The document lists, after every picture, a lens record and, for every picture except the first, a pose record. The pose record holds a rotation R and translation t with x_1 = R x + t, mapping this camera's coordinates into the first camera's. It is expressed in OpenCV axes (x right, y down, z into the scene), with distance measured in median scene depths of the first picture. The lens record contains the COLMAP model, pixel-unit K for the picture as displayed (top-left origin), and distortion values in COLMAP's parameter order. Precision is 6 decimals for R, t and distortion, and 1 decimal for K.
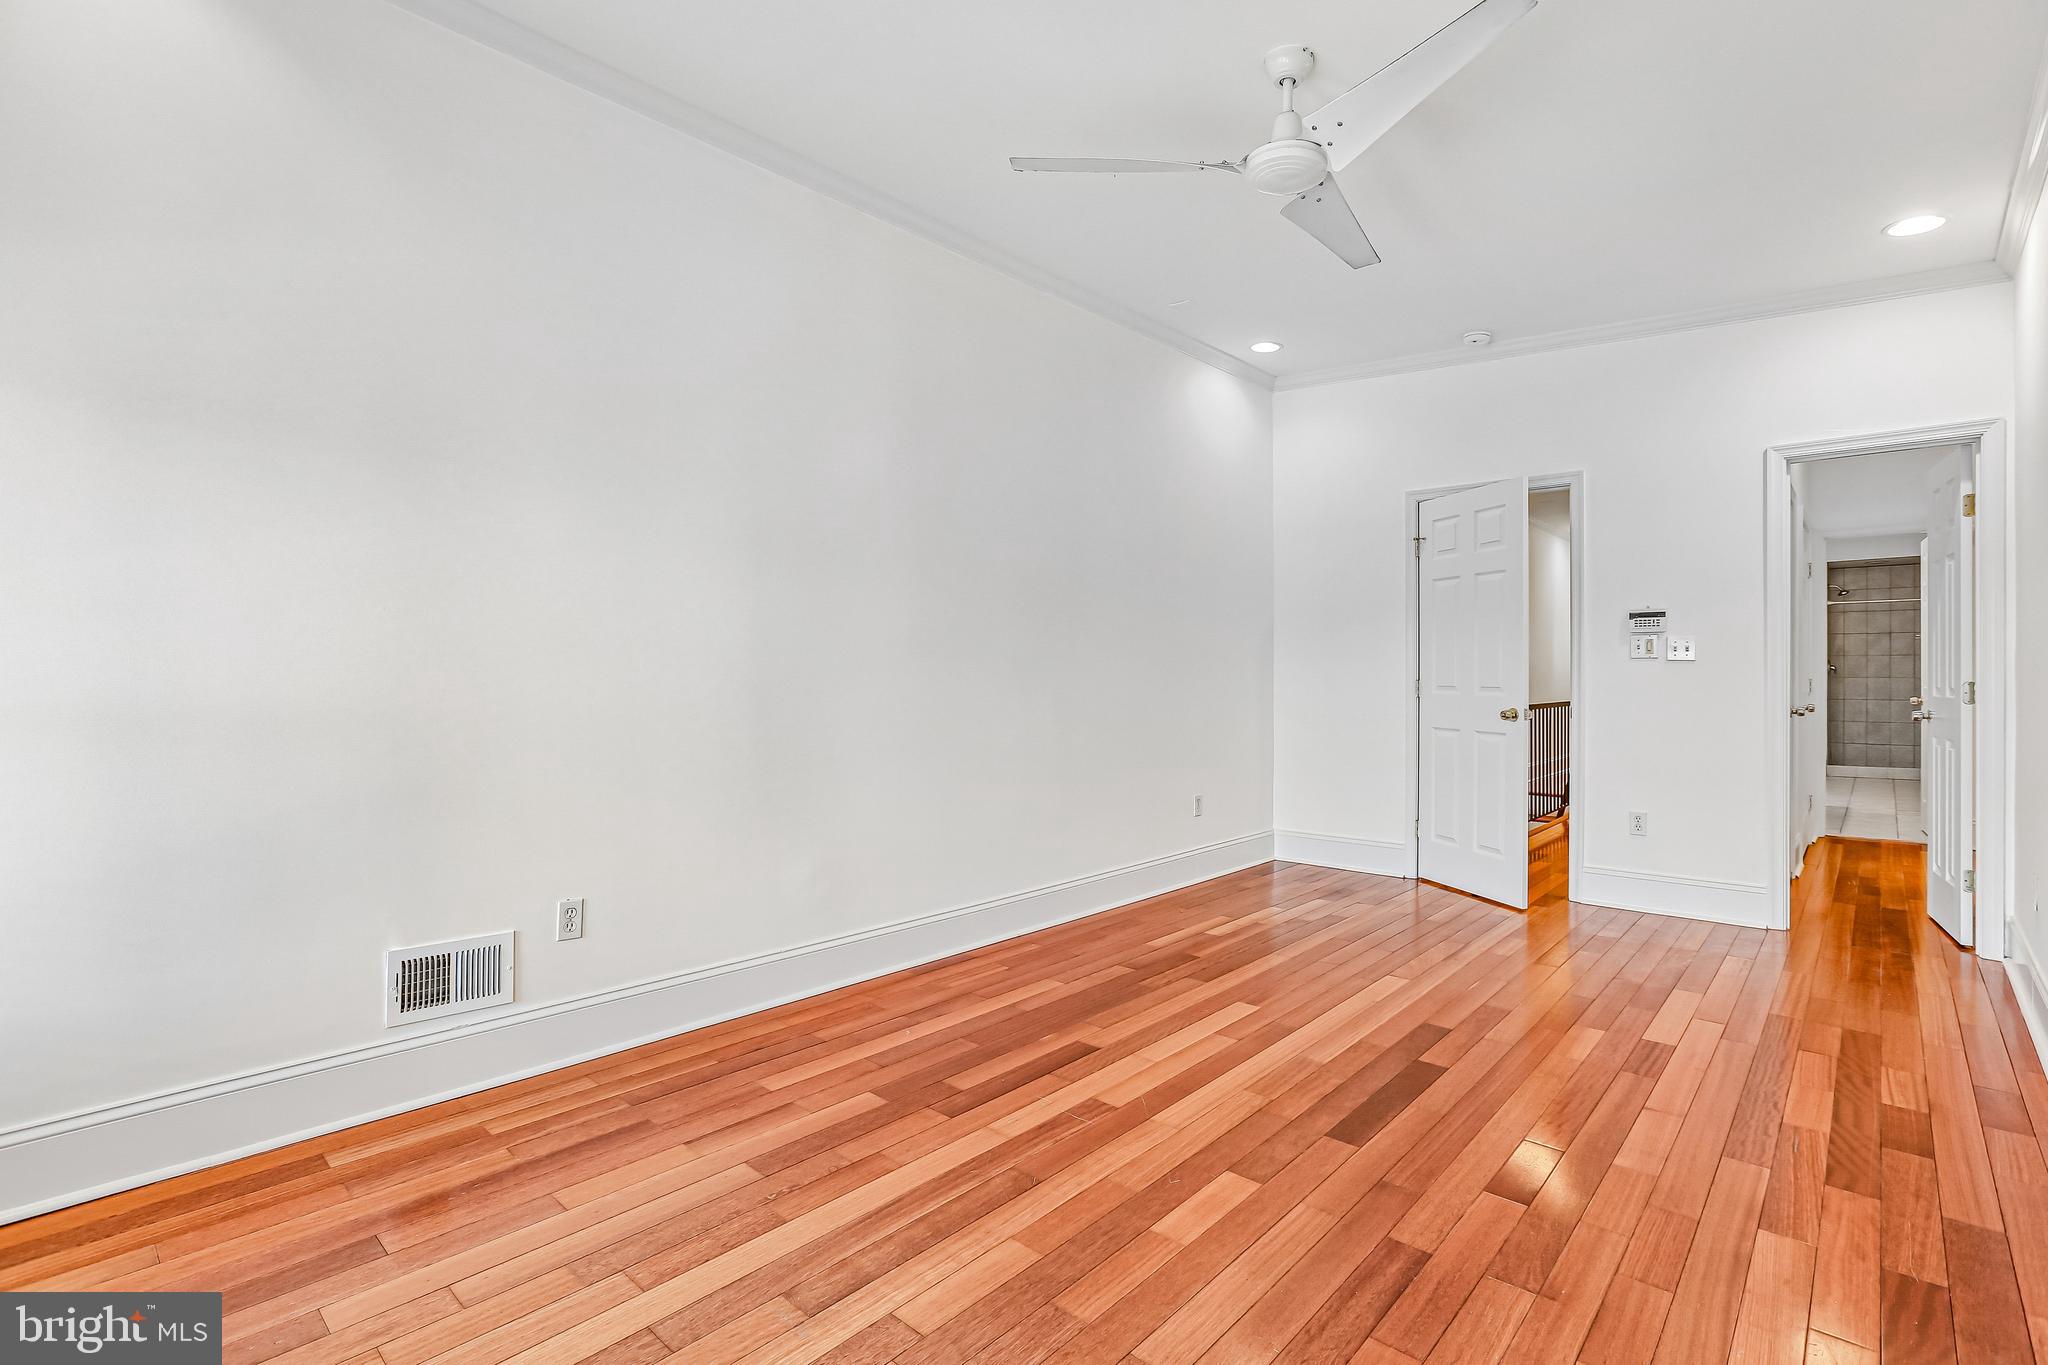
lens RADIAL K [[982.4, 0, 1015.1], [0, 982.4, 669.2], [0, 0, 1]] dist [-0.039323, 0.000368]
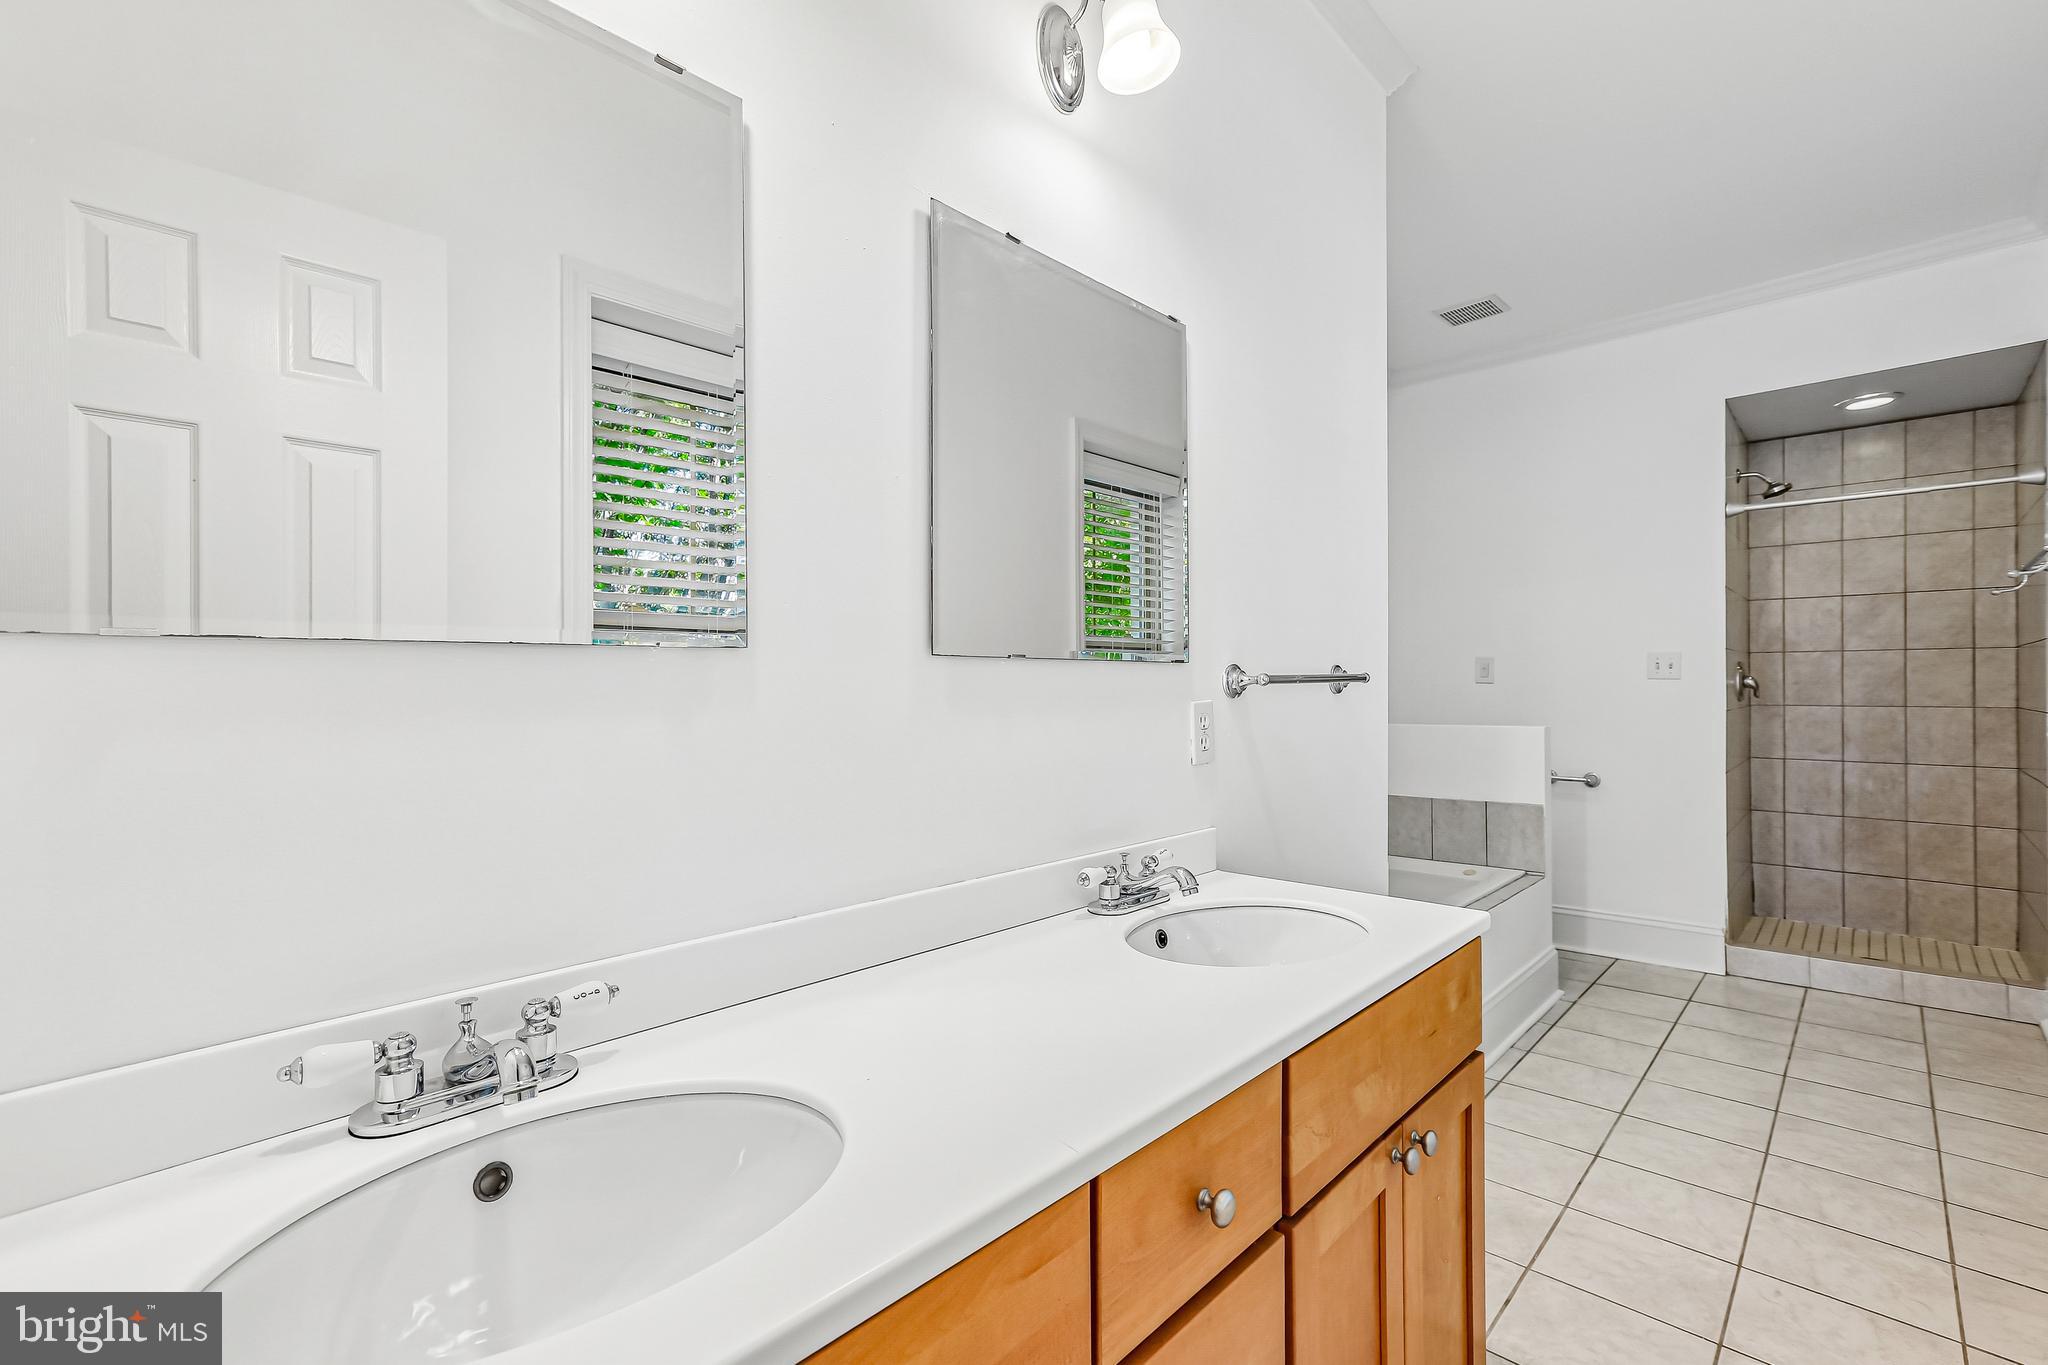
lens RADIAL K [[894.8, 0, 1024.0], [0, 894.8, 682.5], [0, 0, 1]] dist [-0.024003, 0.010298]
pose [[0.999683, -0.003631, -0.024918, 0.565957], [0.003570, 0.999990, -0.002507, -0.001056], [0.024927, 0.002418, 0.999686, 0.626416]]
